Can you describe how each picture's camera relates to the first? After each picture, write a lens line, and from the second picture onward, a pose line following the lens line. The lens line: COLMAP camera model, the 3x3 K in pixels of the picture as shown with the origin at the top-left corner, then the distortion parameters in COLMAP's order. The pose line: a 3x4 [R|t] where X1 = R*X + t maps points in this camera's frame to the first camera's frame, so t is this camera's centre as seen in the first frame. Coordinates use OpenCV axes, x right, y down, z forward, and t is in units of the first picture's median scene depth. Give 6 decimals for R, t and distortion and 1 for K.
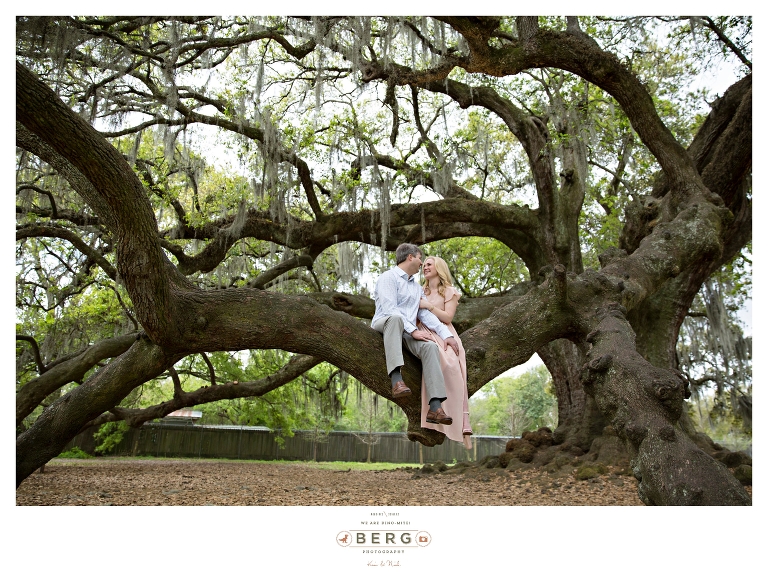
lens RADIAL K [[533.9, 0, 385.7], [0, 533.9, 281.4], [0, 0, 1]] dist [-0.066664, 0.003393]
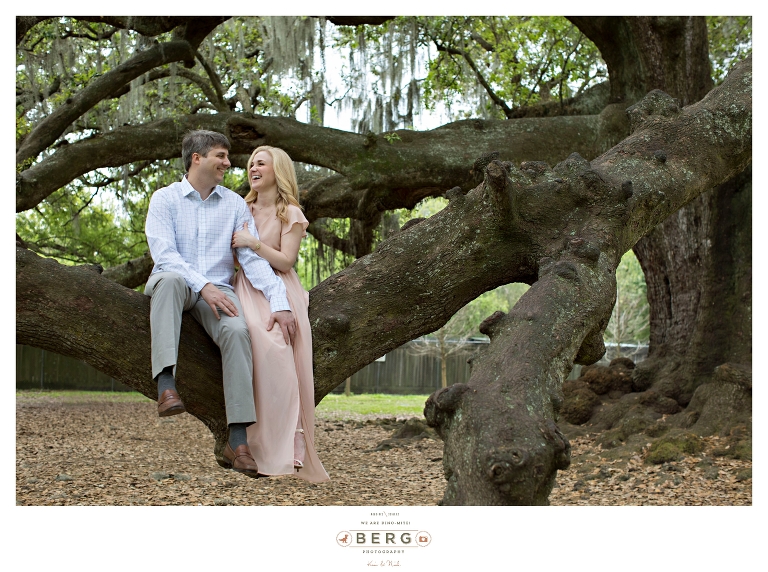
lens RADIAL K [[1026.9, 0, 378.7], [0, 1026.9, 280.8], [0, 0, 1]] dist [-0.124821, 0.000000]
pose [[0.999761, -0.001912, -0.021772, 0.104656], [0.006863, 0.973242, 0.229680, -0.071700], [0.020750, -0.229775, 0.973023, -0.031473]]
